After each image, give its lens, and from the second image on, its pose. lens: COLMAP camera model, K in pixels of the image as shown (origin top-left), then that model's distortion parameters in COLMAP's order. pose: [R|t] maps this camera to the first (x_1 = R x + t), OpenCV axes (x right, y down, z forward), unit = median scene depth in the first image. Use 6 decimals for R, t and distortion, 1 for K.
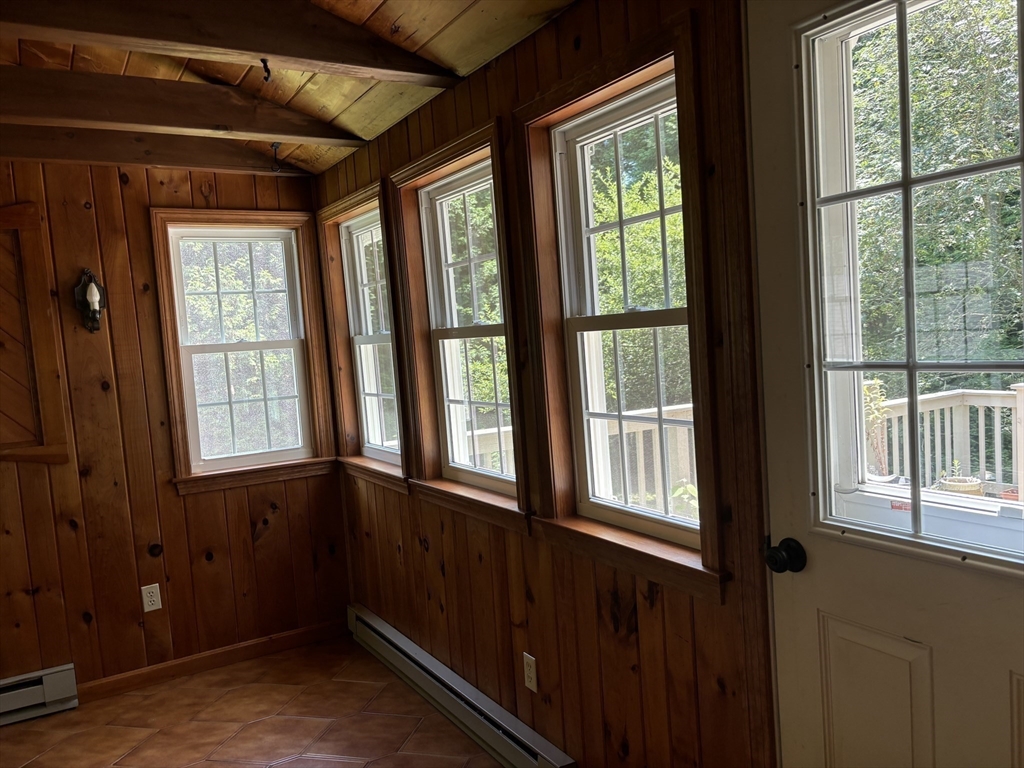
lens RADIAL K [[783.4, 0, 510.1], [0, 783.4, 382.0], [0, 0, 1]] dist [0.023934, -0.004581]
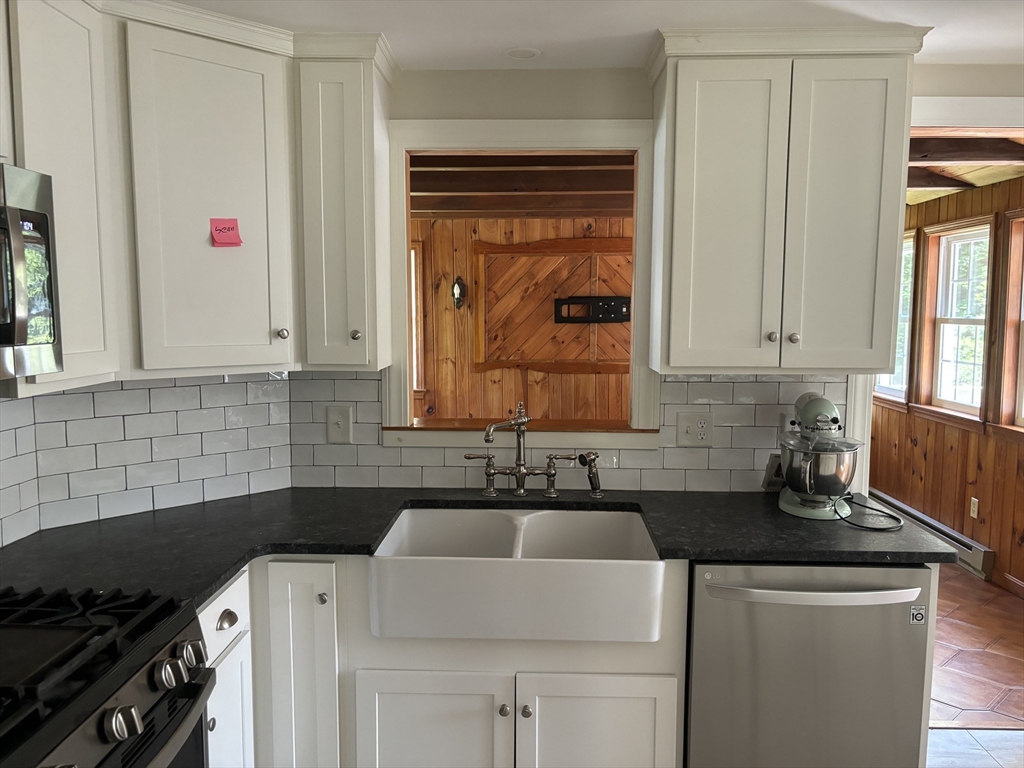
lens RADIAL K [[783.4, 0, 510.1], [0, 783.4, 382.0], [0, 0, 1]] dist [0.023934, -0.004581]
pose [[0.837966, 0.125058, -0.531201, 0.056960], [-0.094982, 0.991954, 0.083697, 0.020885], [0.537394, -0.019681, 0.843102, -1.086012]]
